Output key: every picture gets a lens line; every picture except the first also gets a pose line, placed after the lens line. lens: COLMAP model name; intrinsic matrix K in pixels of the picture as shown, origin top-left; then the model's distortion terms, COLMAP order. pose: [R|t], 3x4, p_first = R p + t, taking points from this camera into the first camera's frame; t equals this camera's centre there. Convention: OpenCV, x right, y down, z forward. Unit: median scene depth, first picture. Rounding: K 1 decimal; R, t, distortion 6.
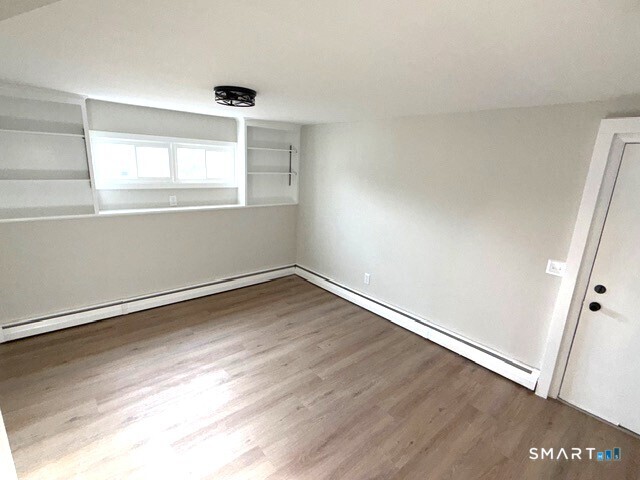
lens RADIAL K [[318.2, 0, 318.4], [0, 318.2, 240.7], [0, 0, 1]] dist [0.002938, -0.000640]
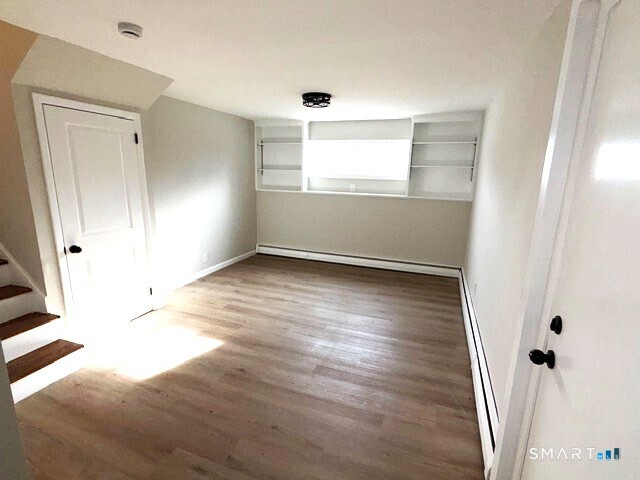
lens RADIAL K [[318.2, 0, 318.4], [0, 318.2, 240.7], [0, 0, 1]] dist [0.002938, -0.000640]
pose [[0.477601, 0.152550, -0.865231, 0.663903], [-0.209698, 0.976141, 0.056352, 0.044687], [0.853184, 0.154524, 0.498196, 0.252945]]
